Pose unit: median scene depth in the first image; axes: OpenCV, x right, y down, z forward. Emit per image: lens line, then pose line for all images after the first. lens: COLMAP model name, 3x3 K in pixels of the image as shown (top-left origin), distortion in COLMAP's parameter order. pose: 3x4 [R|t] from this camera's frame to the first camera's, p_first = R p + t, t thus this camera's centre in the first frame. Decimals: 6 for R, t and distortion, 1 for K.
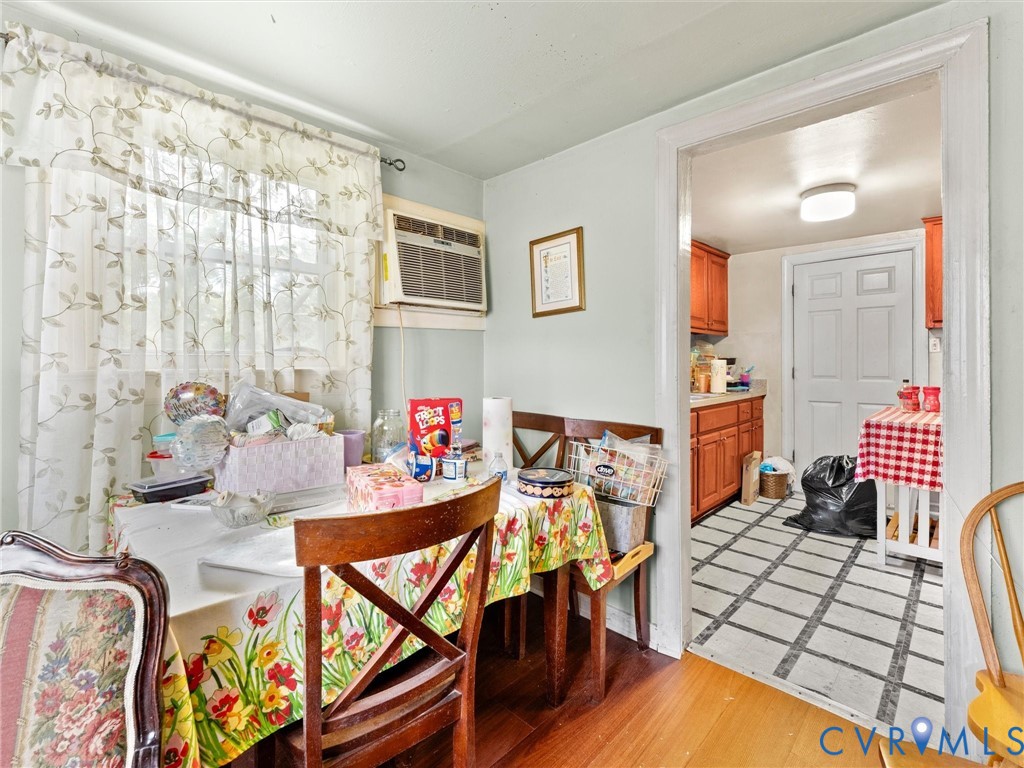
lens RADIAL K [[464.2, 0, 509.6], [0, 464.2, 364.9], [0, 0, 1]] dist [-0.002738, 0.000157]
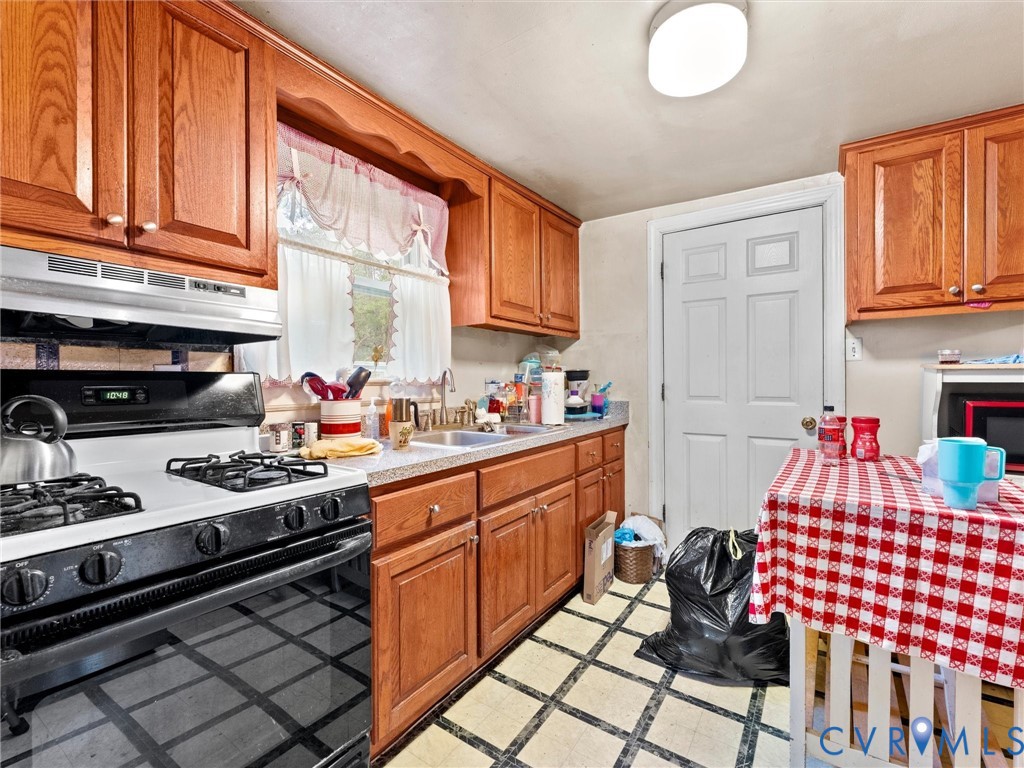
lens RADIAL K [[464.2, 0, 510.9], [0, 464.2, 381.9], [0, 0, 1]] dist [-0.002738, 0.000157]
pose [[0.983488, -0.003688, 0.180938, 0.342790], [0.003317, 0.999992, 0.002349, 0.000321], [-0.180945, -0.001710, 0.983492, 0.472206]]
